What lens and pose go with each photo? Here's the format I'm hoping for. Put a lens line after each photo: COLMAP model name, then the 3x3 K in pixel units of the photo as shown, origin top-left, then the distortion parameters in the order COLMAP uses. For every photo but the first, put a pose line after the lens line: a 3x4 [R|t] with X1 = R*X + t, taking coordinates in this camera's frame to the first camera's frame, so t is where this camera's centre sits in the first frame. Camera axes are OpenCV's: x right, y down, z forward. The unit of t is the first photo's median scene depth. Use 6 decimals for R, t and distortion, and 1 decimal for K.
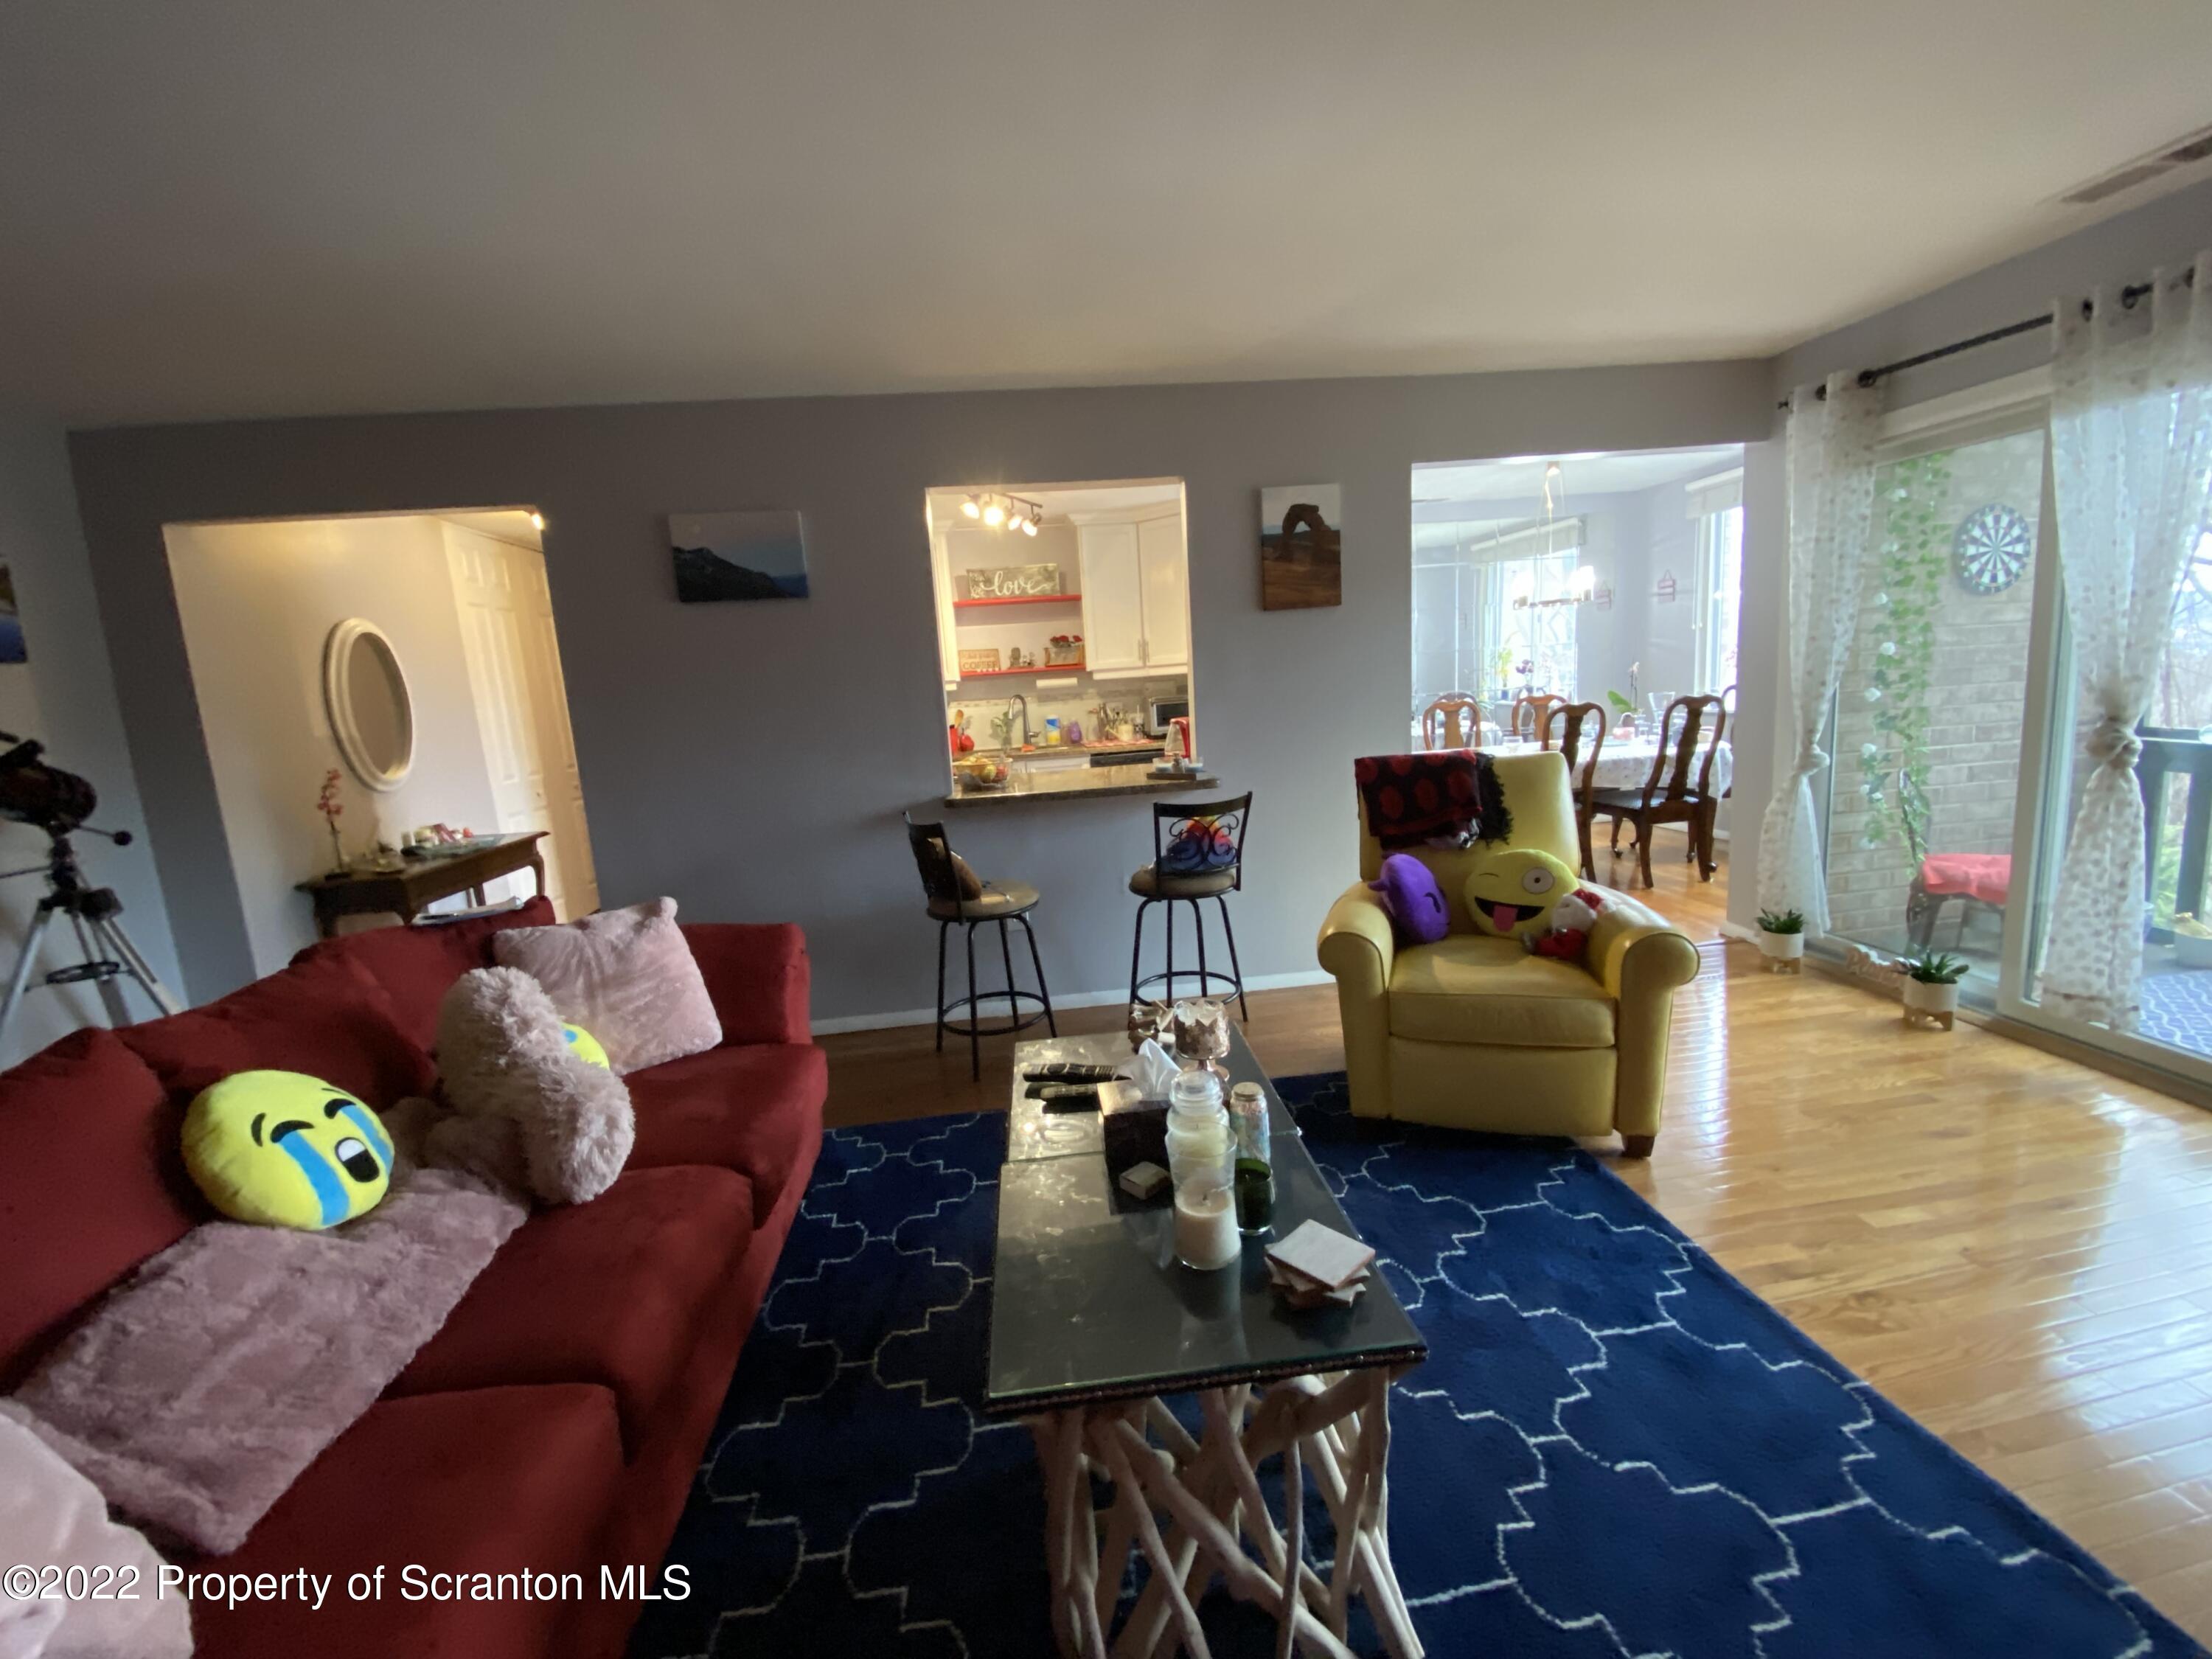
lens RADIAL K [[894.2, 0, 1118.3], [0, 894.2, 824.9], [0, 0, 1]] dist [0.008405, -0.003751]
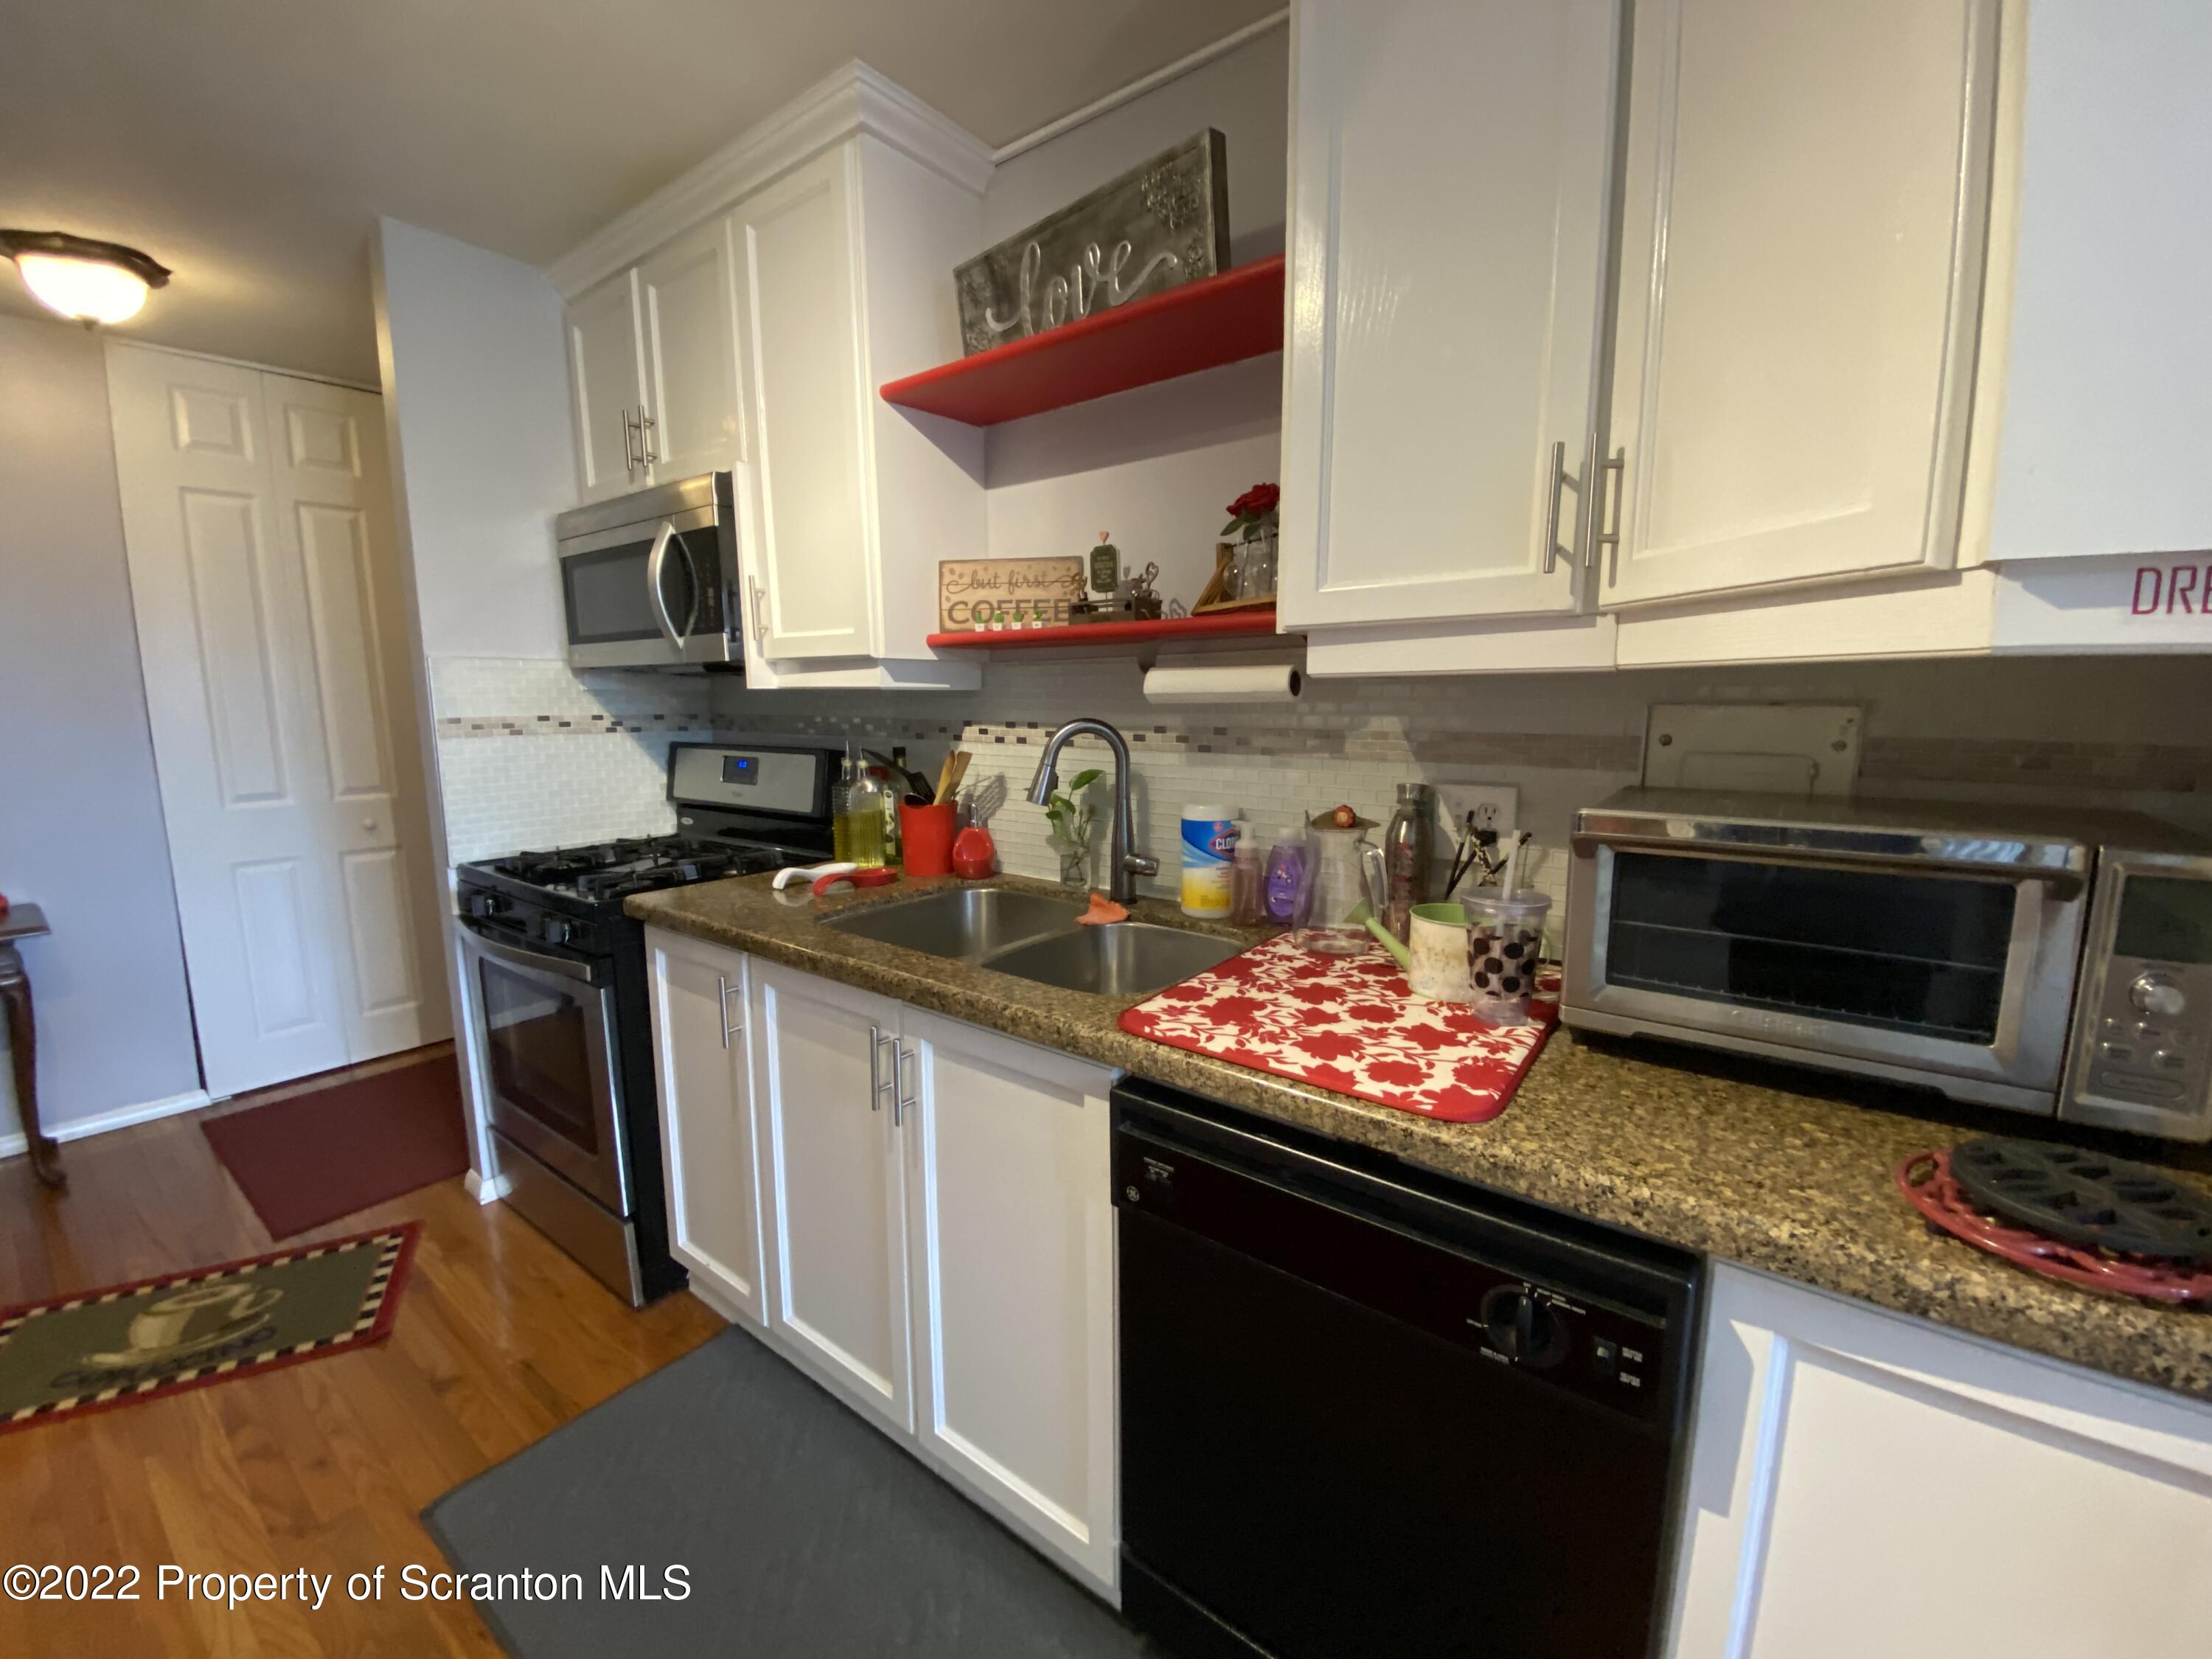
lens RADIAL K [[894.2, 0, 1090.6], [0, 894.2, 829.4], [0, 0, 1]] dist [0.008405, -0.003751]
pose [[0.702955, 0.168268, -0.691043, 0.086041], [-0.146606, 0.985026, 0.090719, -0.139686], [0.695960, 0.037540, 0.717098, 0.819476]]
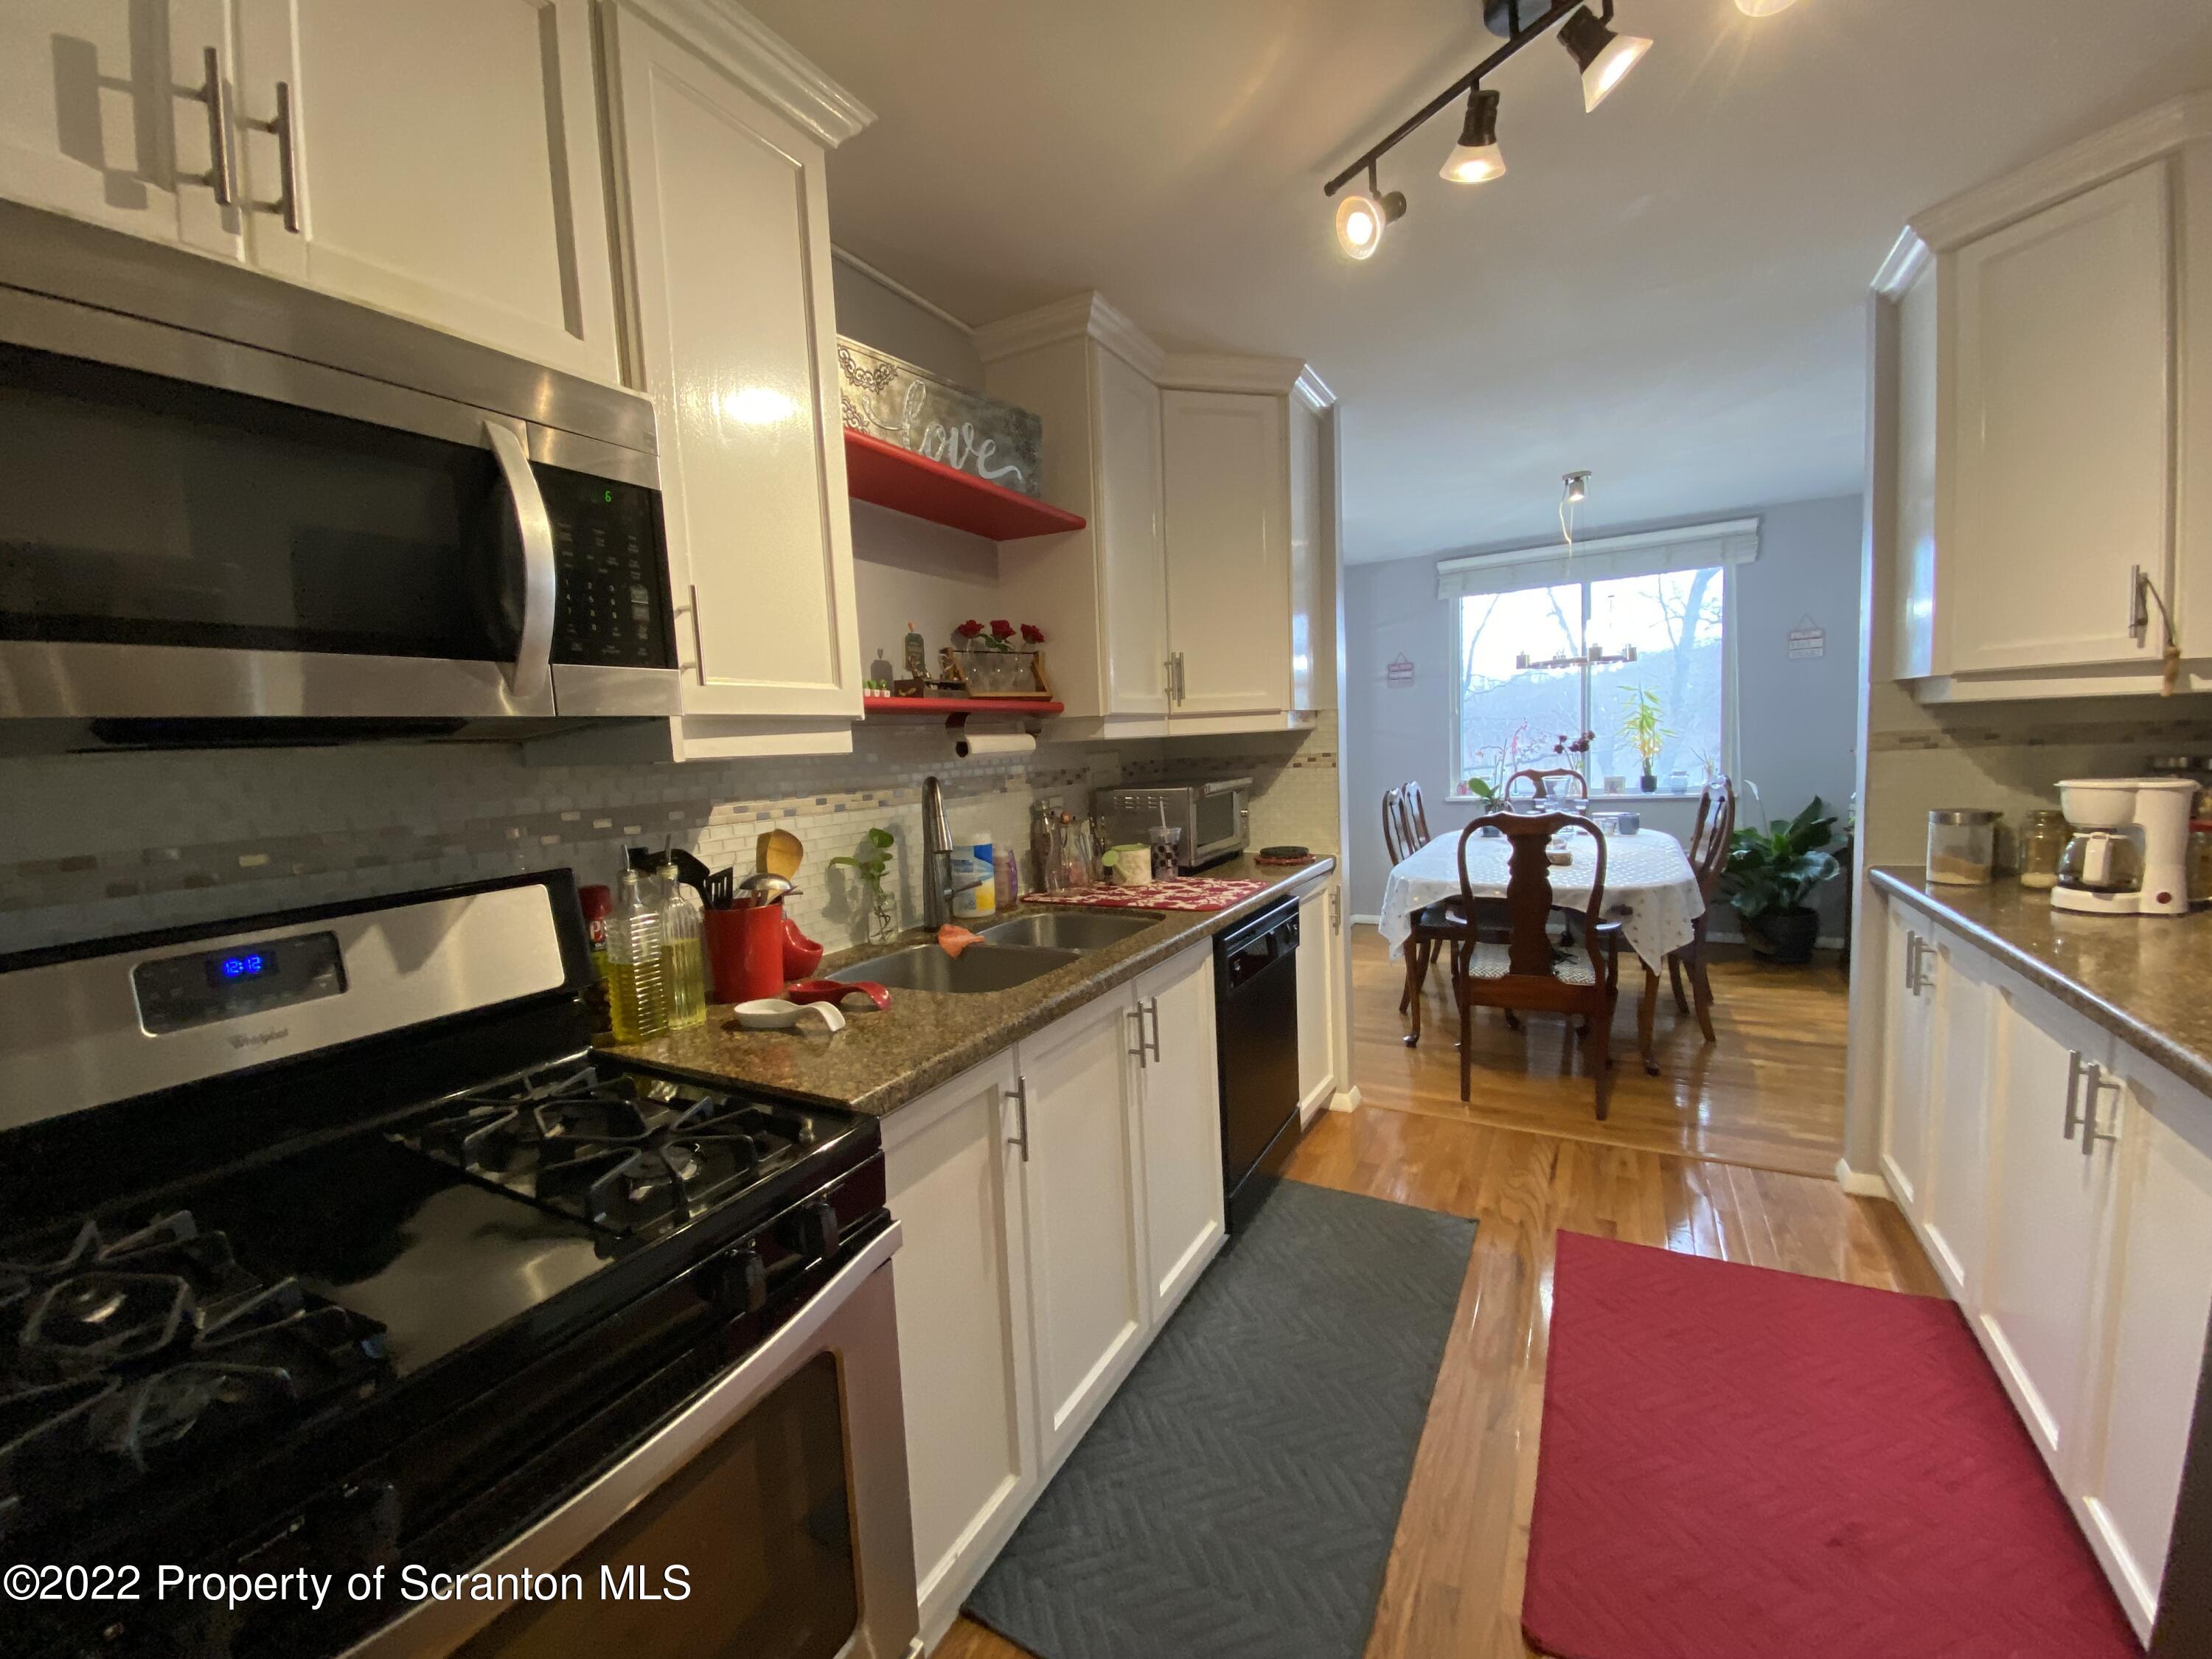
lens RADIAL K [[894.2, 0, 1104.2], [0, 894.2, 823.2], [0, 0, 1]] dist [0.008405, -0.003751]
pose [[0.586889, -0.032381, 0.809020, -0.346276], [0.125830, 0.990707, -0.051629, -0.106071], [-0.799830, 0.132100, 0.585510, 0.776059]]
